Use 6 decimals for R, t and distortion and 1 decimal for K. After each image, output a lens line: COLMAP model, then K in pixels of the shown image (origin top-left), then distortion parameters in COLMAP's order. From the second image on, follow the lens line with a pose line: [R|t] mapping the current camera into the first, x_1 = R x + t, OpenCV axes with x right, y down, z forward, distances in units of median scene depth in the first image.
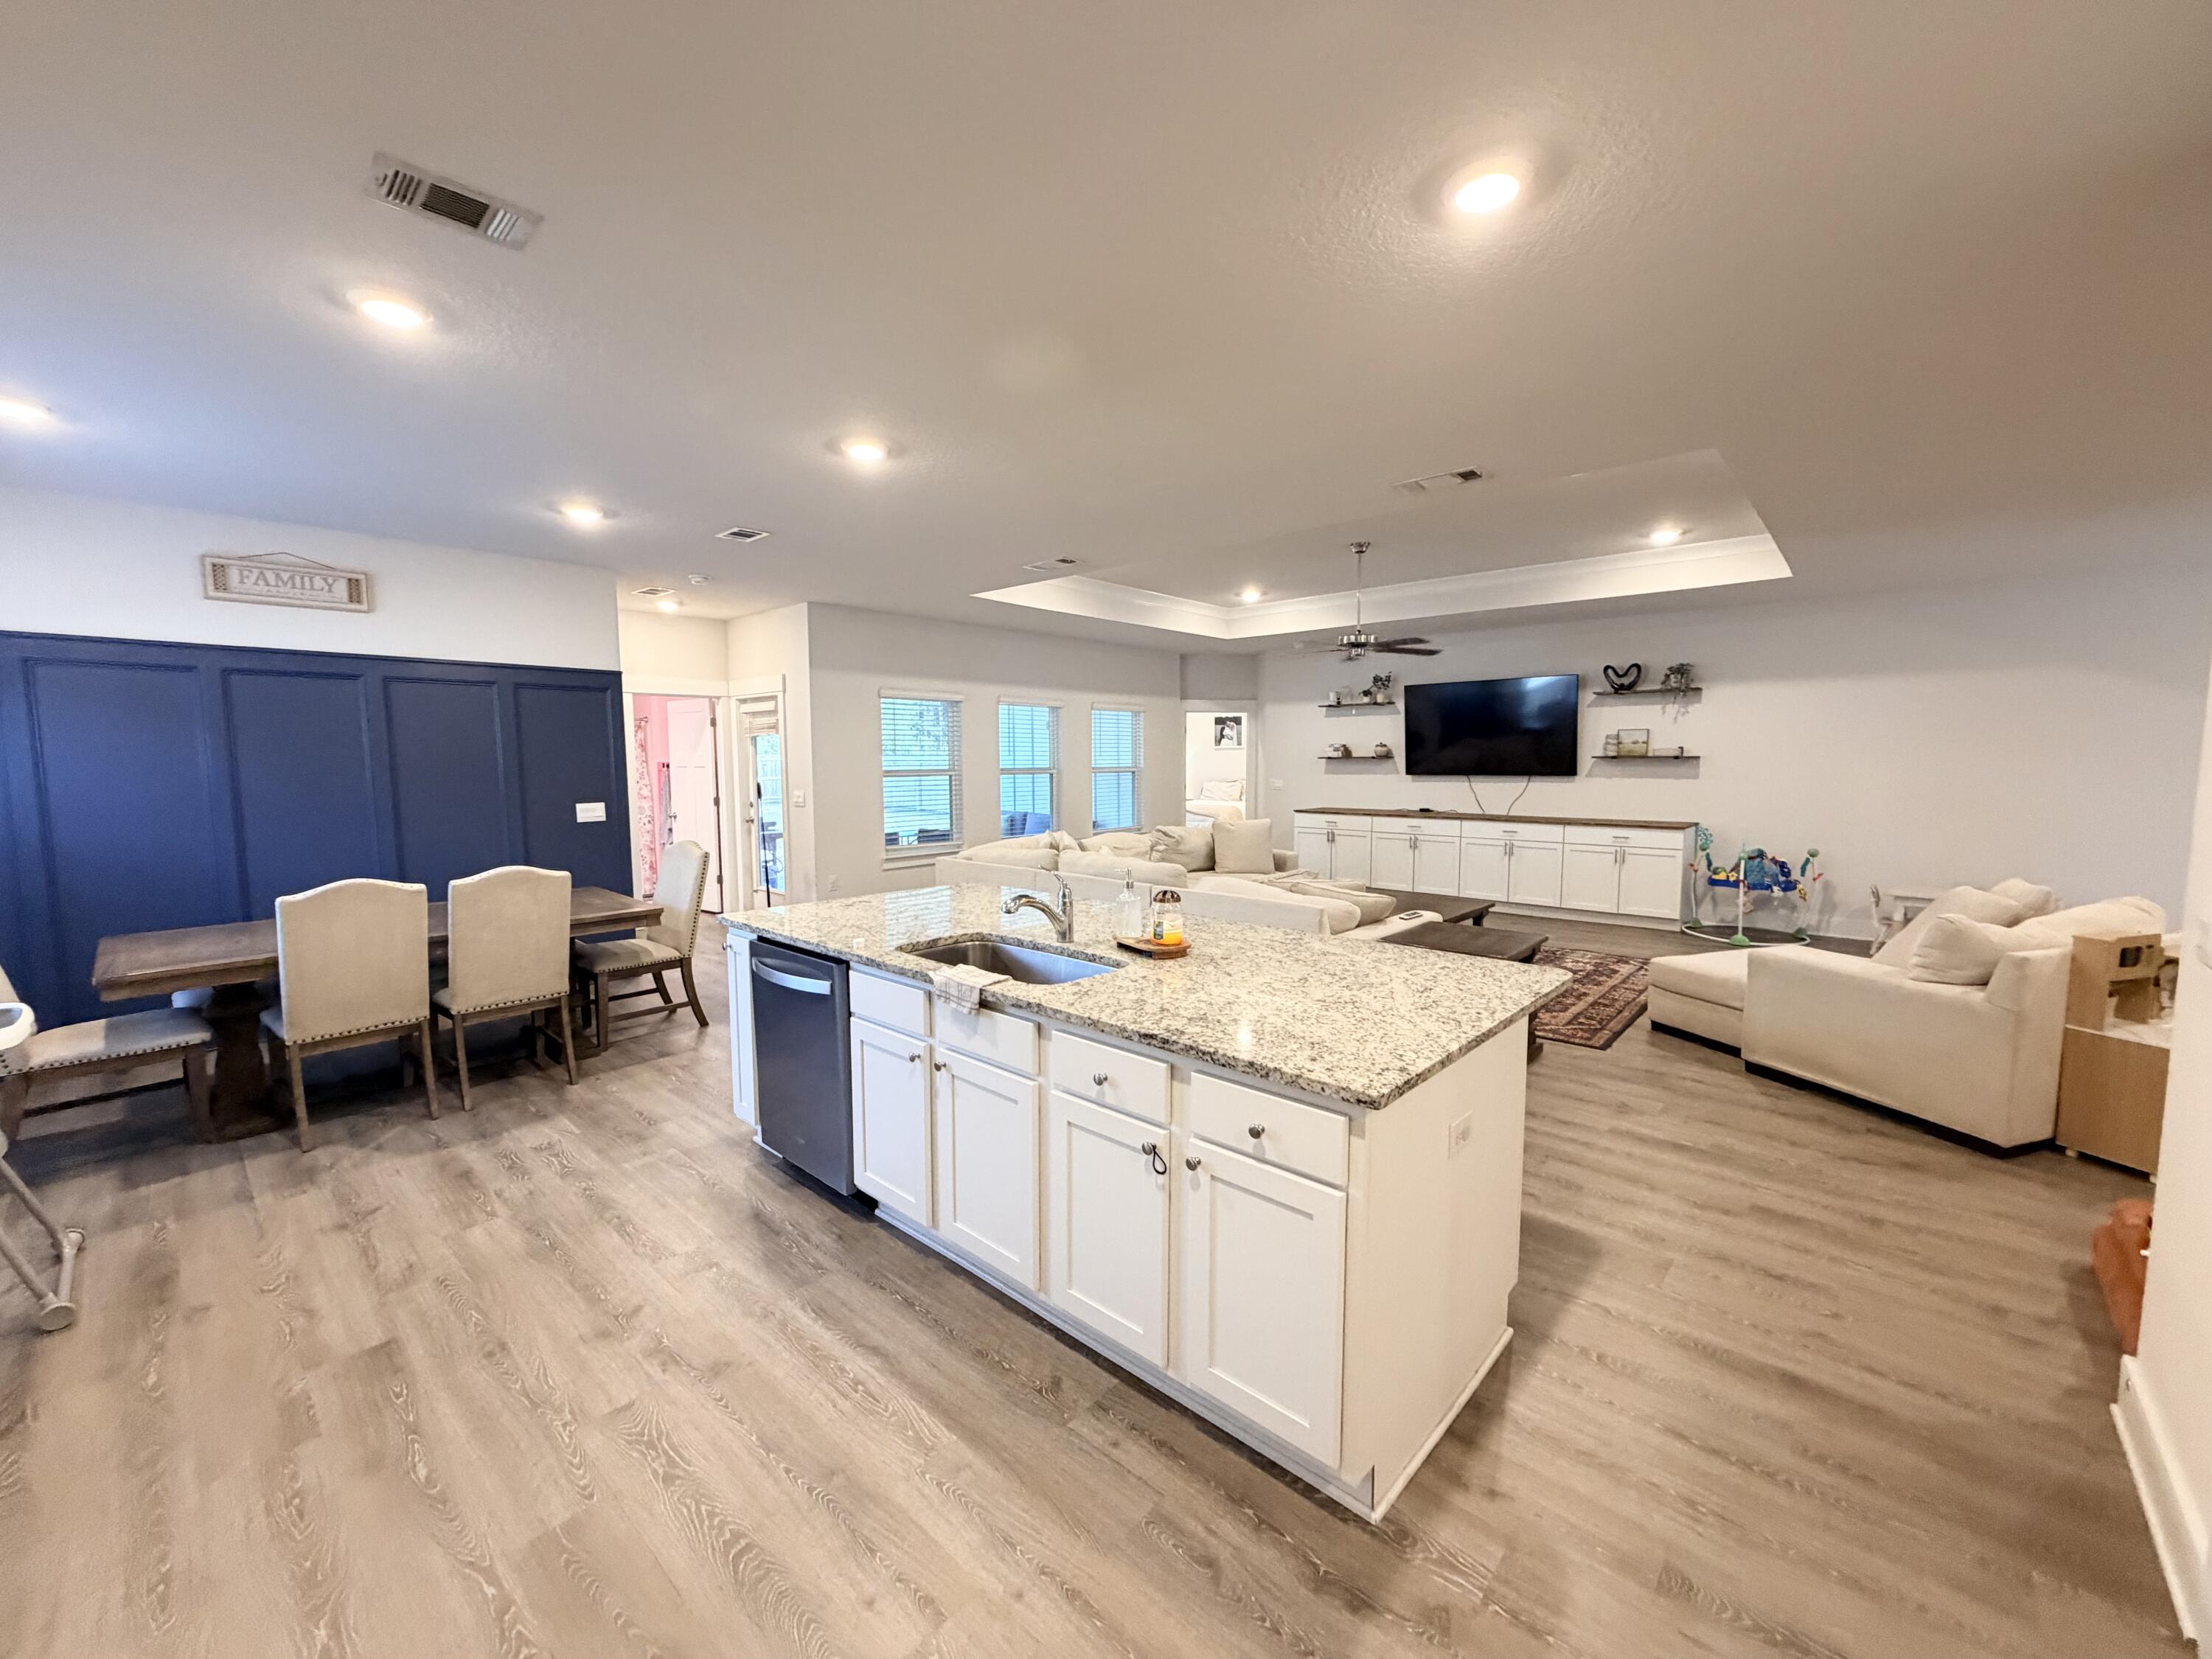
lens RADIAL K [[881.4, 0, 1103.1], [0, 881.4, 830.6], [0, 0, 1]] dist [0.000650, 0.000146]
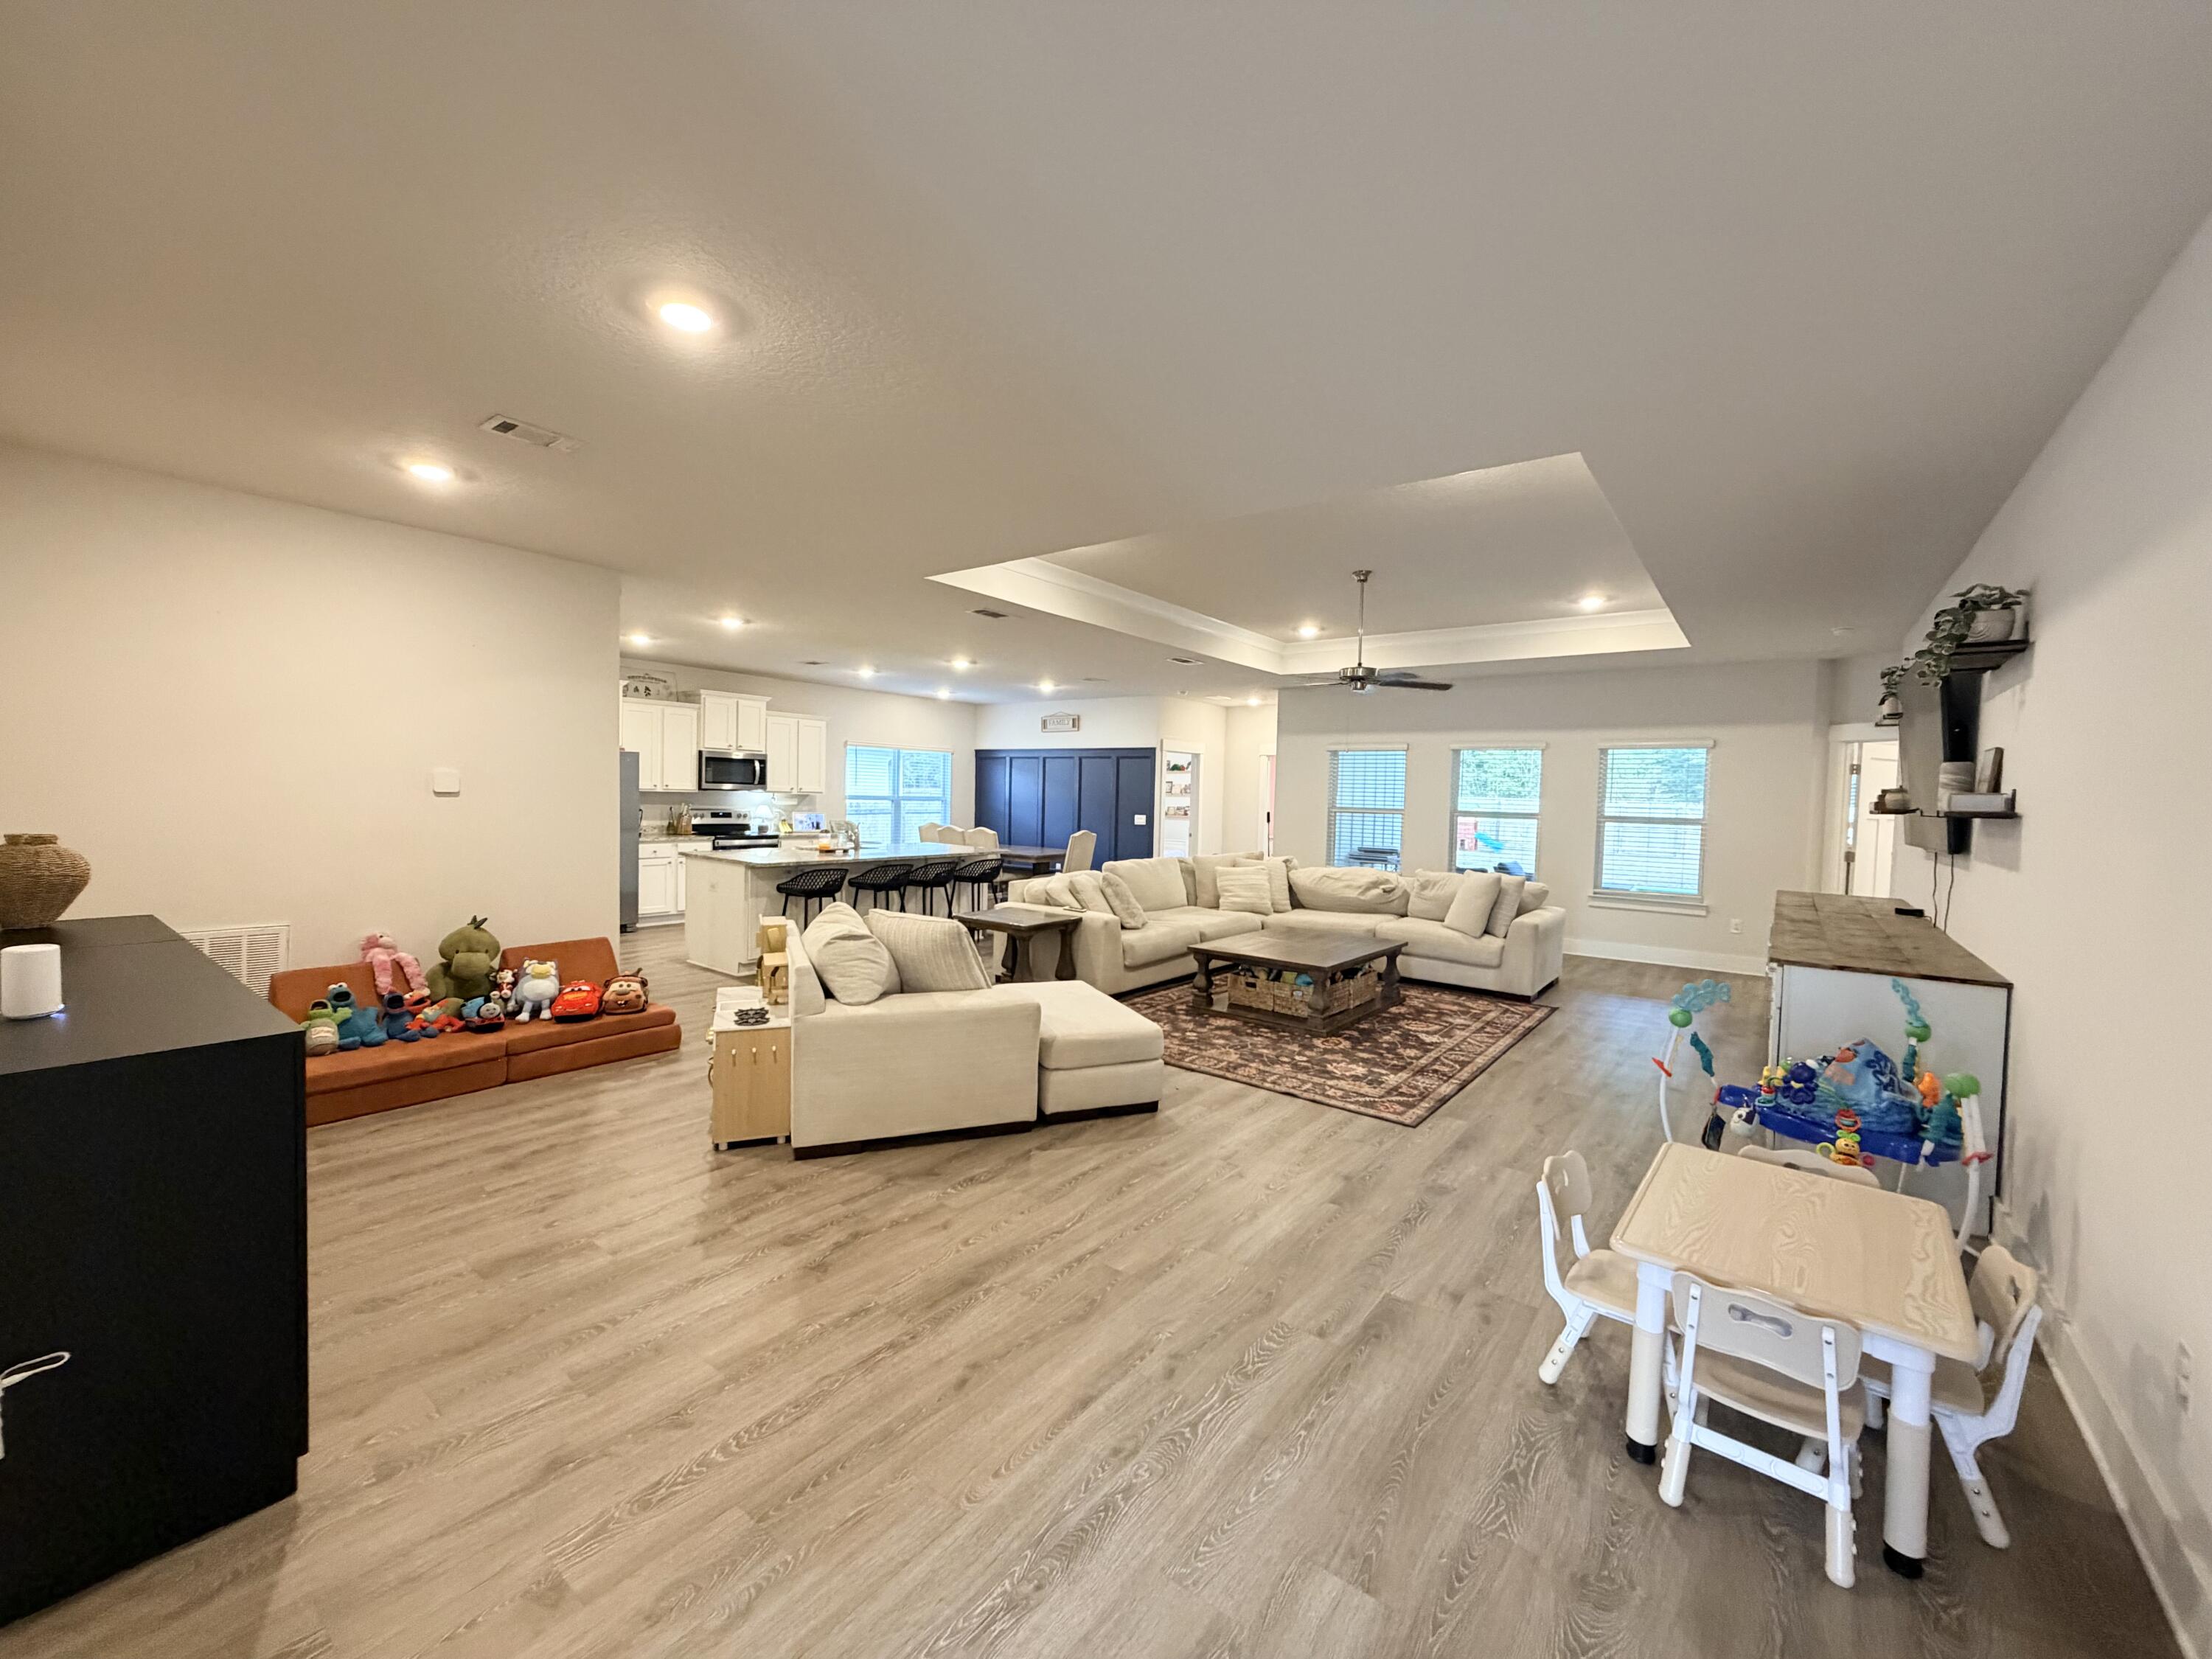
lens RADIAL K [[881.4, 0, 1101.6], [0, 881.4, 827.0], [0, 0, 1]] dist [0.000650, 0.000146]
pose [[0.077379, 0.043677, -0.996045, 1.089400], [-0.109252, 0.993395, 0.035074, -0.050400], [0.990998, 0.106106, 0.081640, 0.600725]]
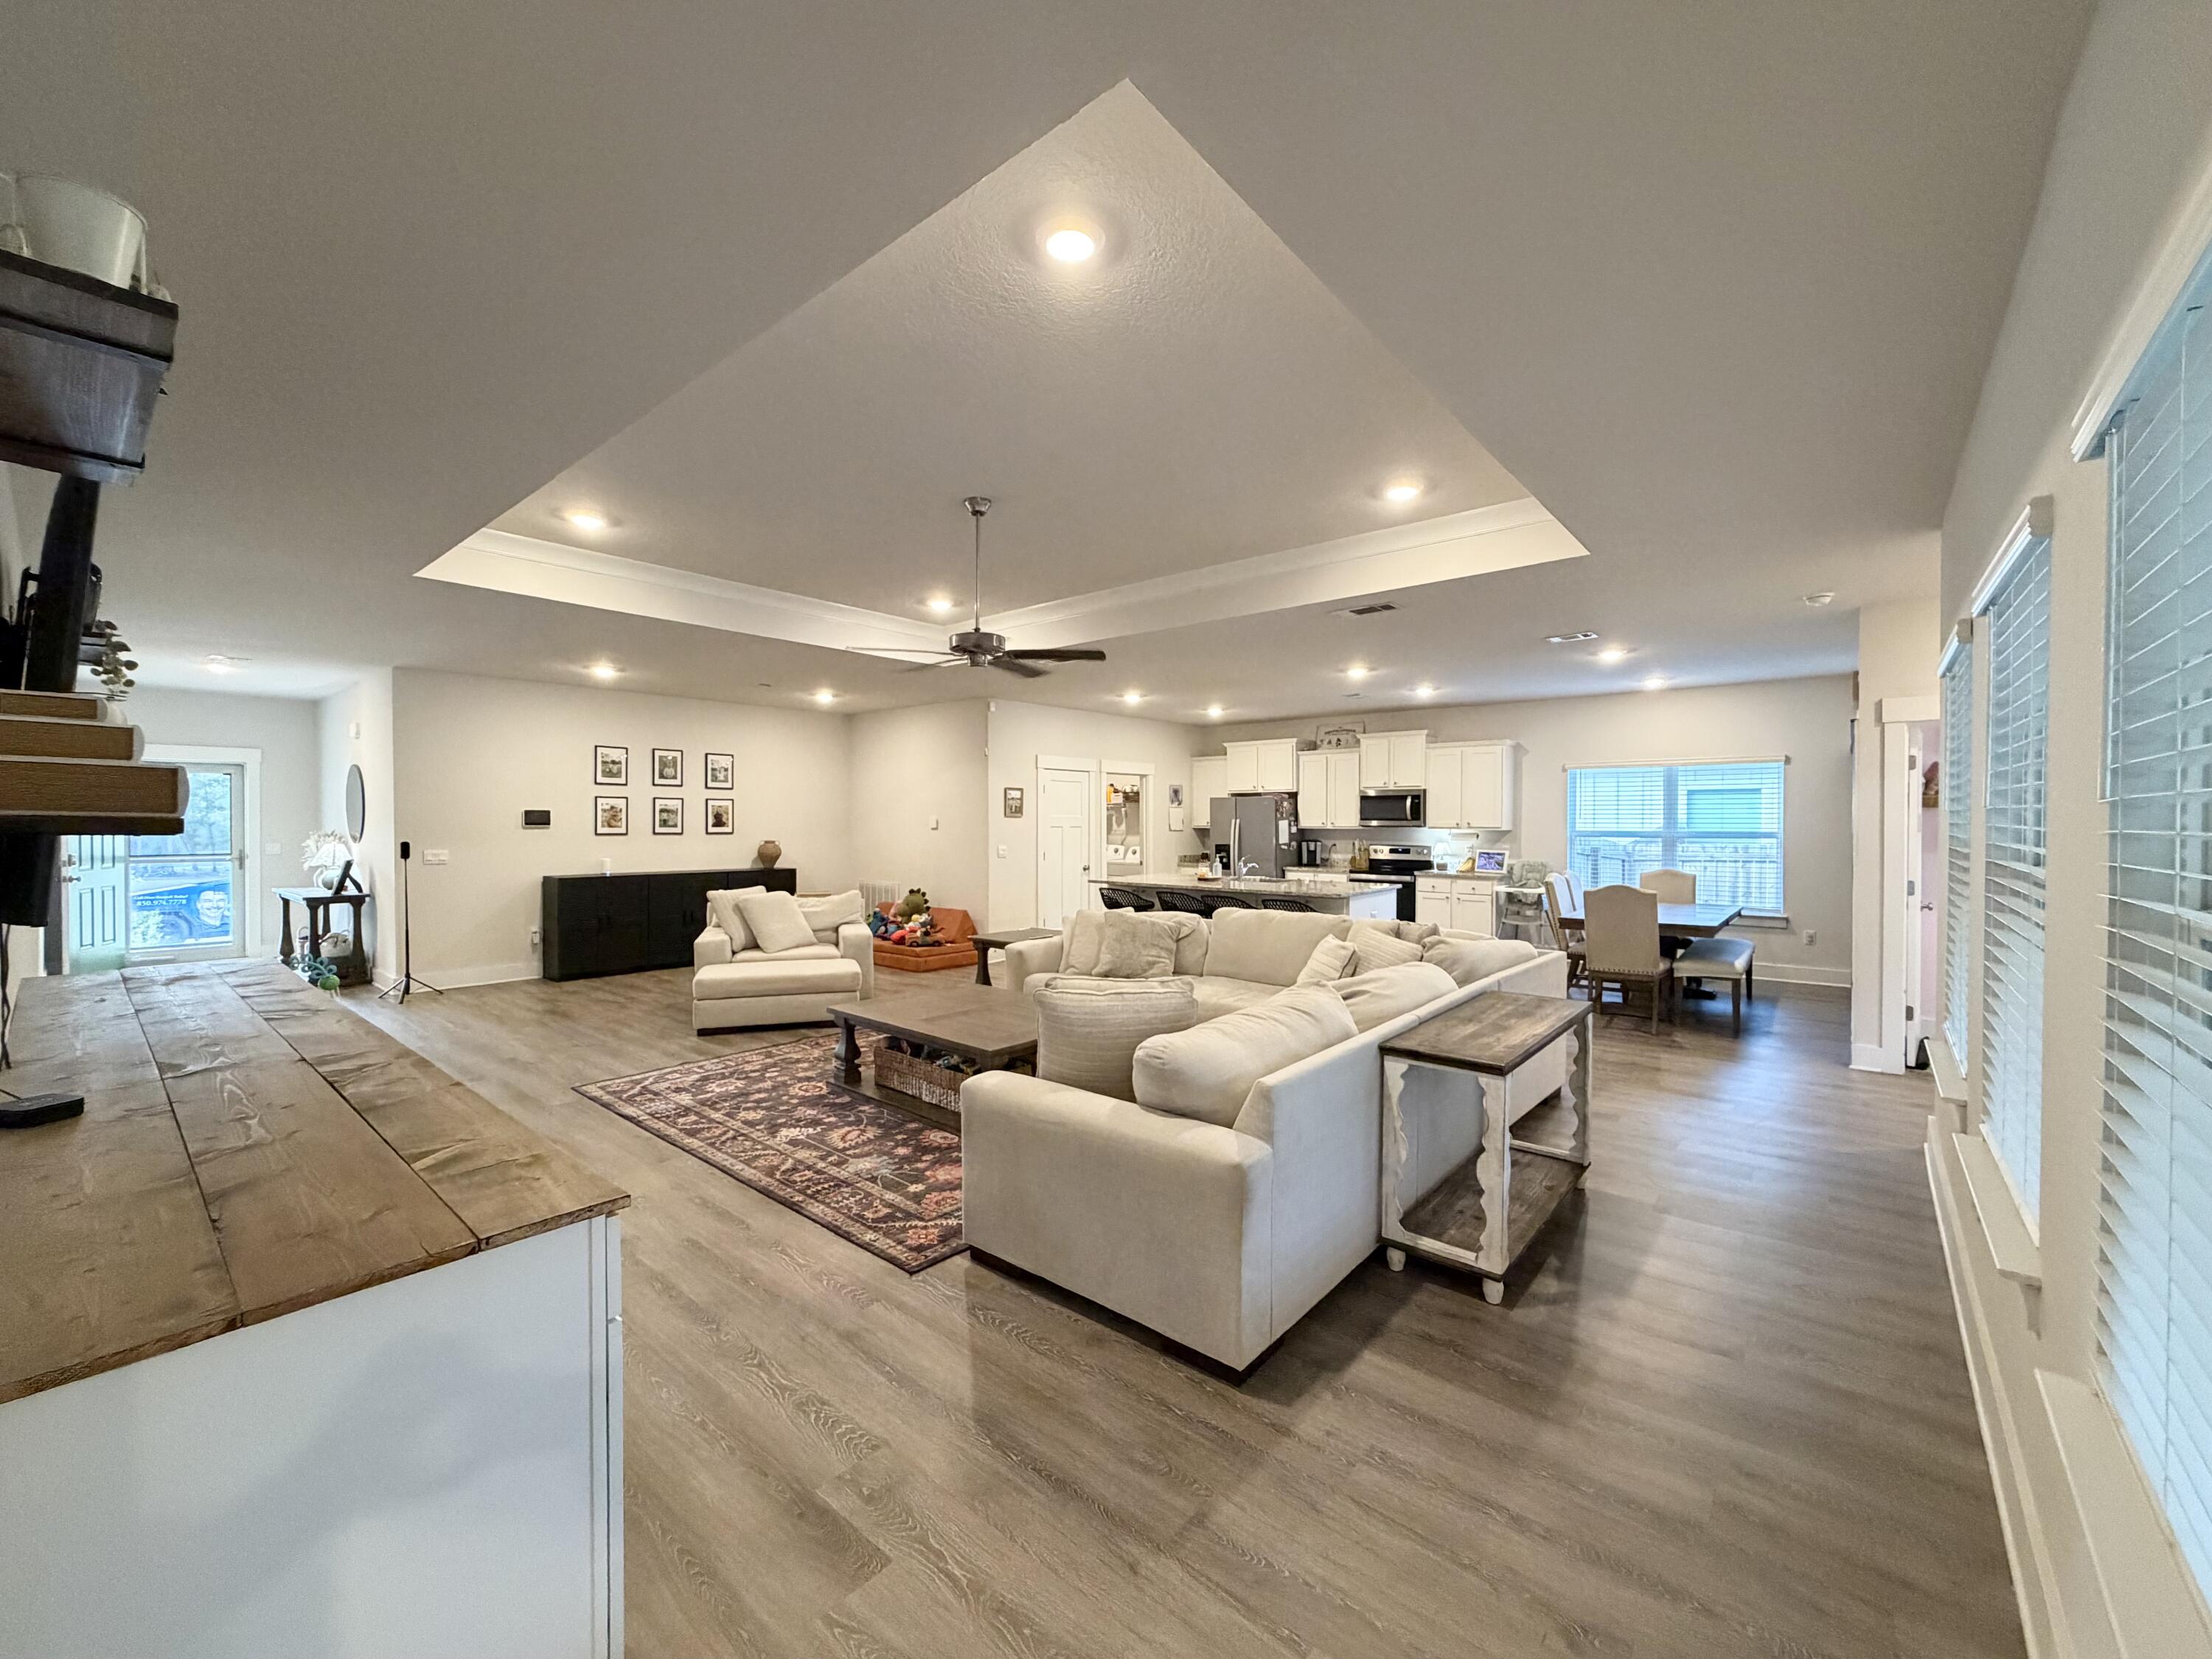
lens RADIAL K [[881.4, 0, 1110.2], [0, 881.4, 838.7], [0, 0, 1]] dist [0.000650, 0.000146]
pose [[-0.999351, 0.005276, -0.035626, 0.191642], [0.001492, 0.994426, 0.105427, -0.125225], [0.035983, 0.105305, -0.993789, 1.508776]]
